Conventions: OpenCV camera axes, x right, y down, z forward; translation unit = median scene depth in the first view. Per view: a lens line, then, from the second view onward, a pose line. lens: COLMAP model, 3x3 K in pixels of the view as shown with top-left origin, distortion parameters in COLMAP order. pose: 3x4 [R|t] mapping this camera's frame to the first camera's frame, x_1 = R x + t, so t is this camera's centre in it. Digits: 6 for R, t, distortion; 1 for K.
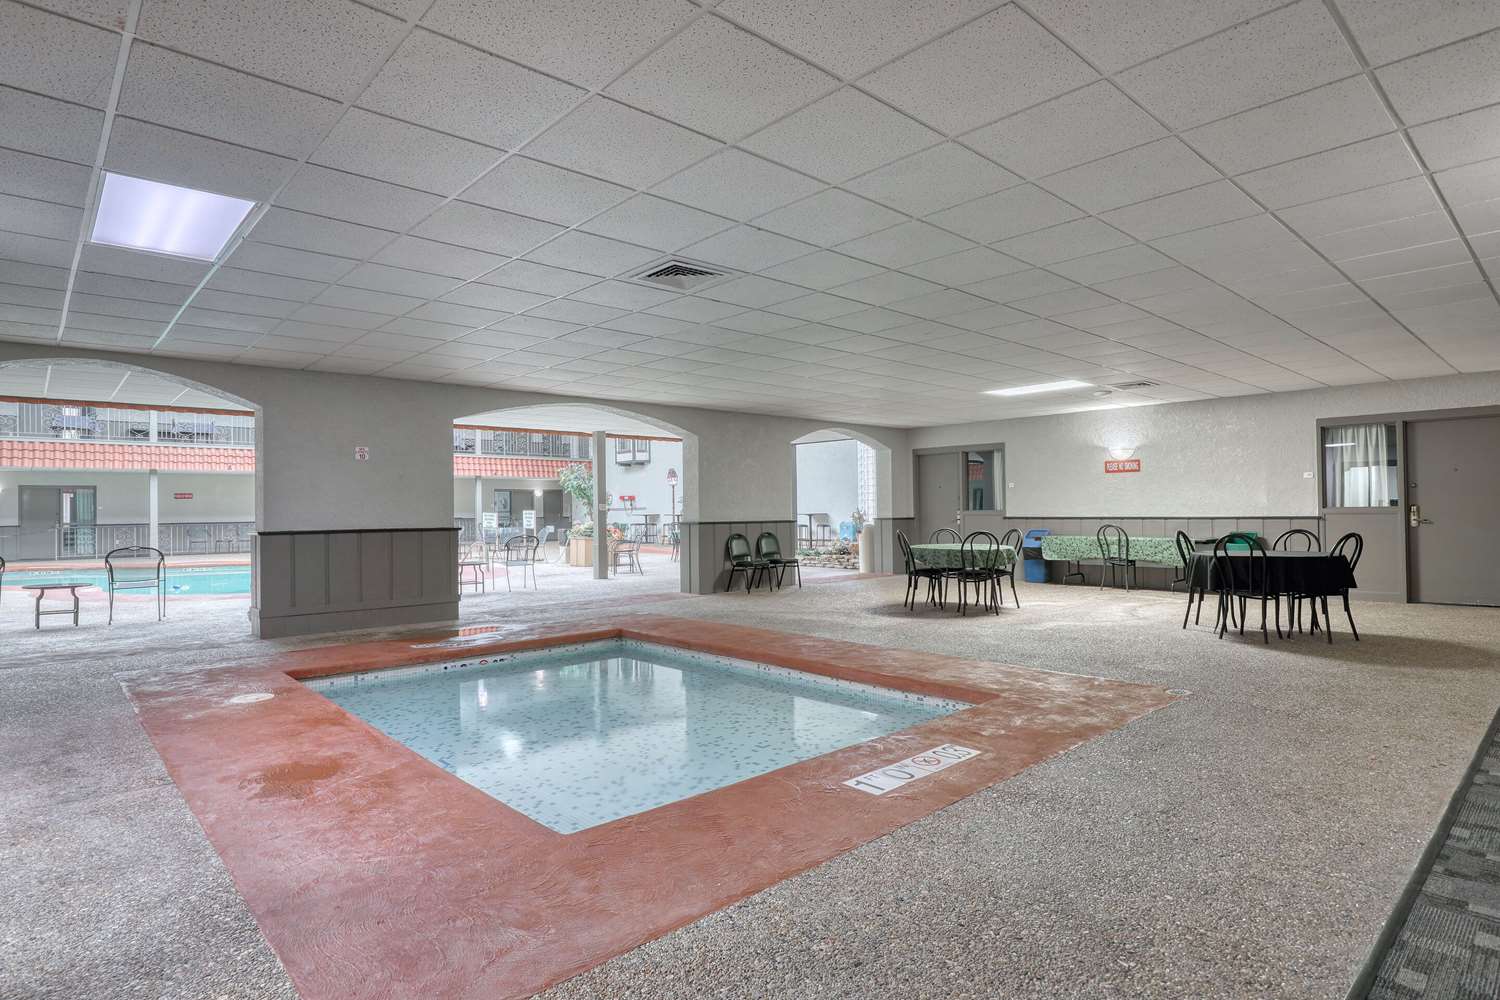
lens RADIAL K [[794.7, 0, 750.0], [0, 794.7, 500.0], [0, 0, 1]] dist [-0.015874, -0.000589]
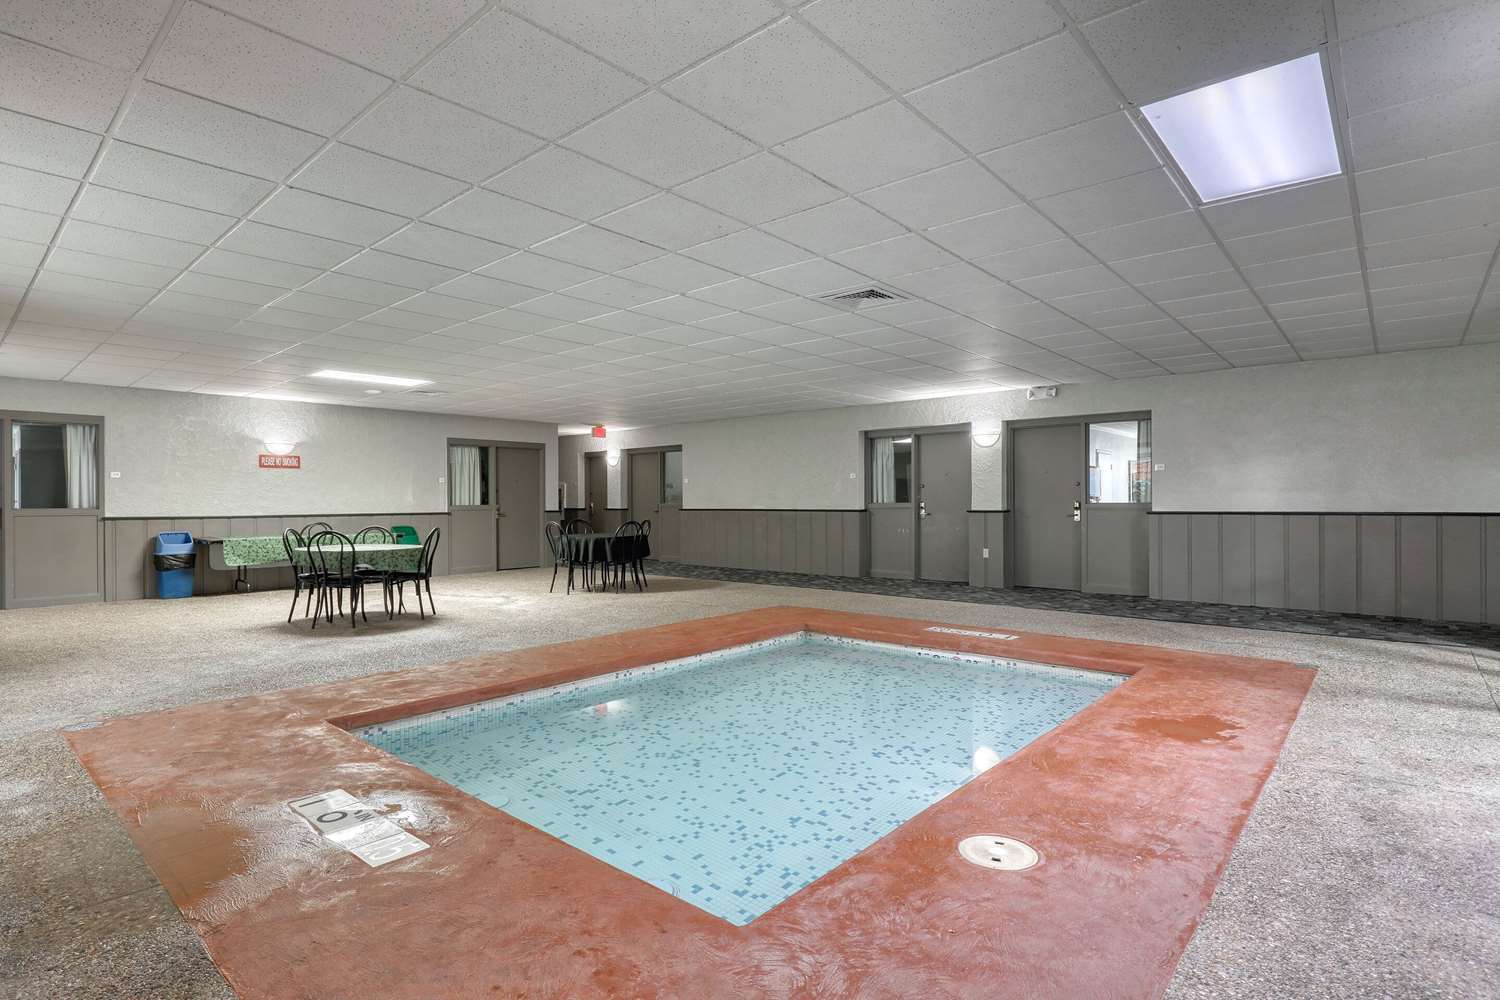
lens RADIAL K [[764.2, 0, 750.0], [0, 764.2, 500.0], [0, 0, 1]] dist [-0.003659, -0.012891]
pose [[-0.114230, 0.013801, 0.993358, -0.625805], [-0.006304, 0.999873, -0.014617, 0.016352], [-0.993434, -0.007932, -0.114129, 0.686732]]
